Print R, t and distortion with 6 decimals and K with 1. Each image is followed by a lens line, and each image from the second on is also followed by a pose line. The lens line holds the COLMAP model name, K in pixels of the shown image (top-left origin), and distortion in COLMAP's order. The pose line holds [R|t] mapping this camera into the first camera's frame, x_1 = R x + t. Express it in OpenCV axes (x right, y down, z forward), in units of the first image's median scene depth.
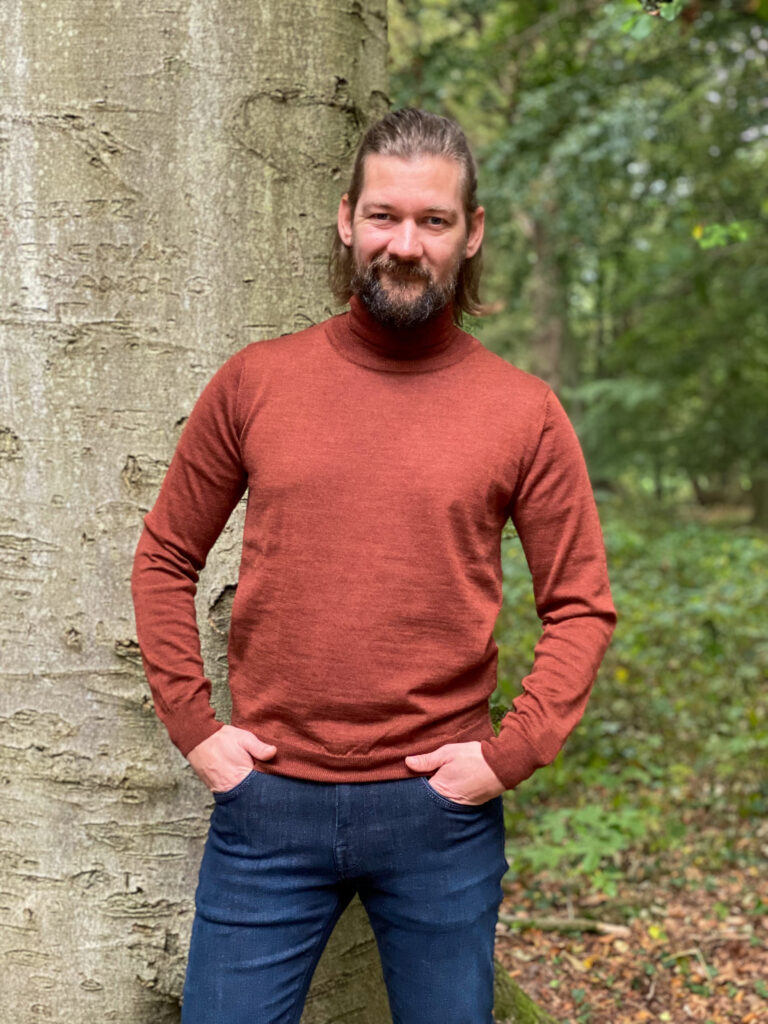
lens RADIAL K [[1560.1, 0, 381.8], [0, 1560.1, 507.0], [0, 0, 1]] dist [0.142233, 0.000000]
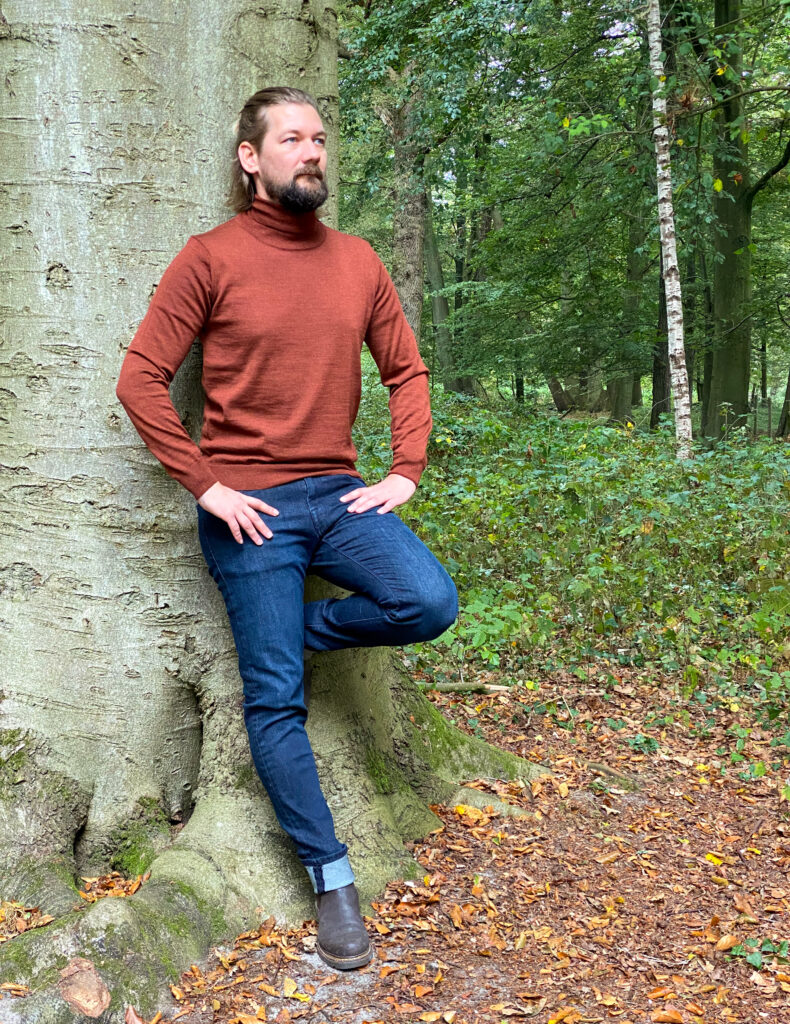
lens RADIAL K [[1609.7, 0, 394.4], [0, 1609.7, 516.9], [0, 0, 1]] dist [0.111135, 0.000000]
pose [[0.995149, -0.011014, 0.097758, -0.093227], [0.004779, 0.997952, 0.063794, 0.077878], [-0.098260, -0.063018, 0.993163, -0.406515]]
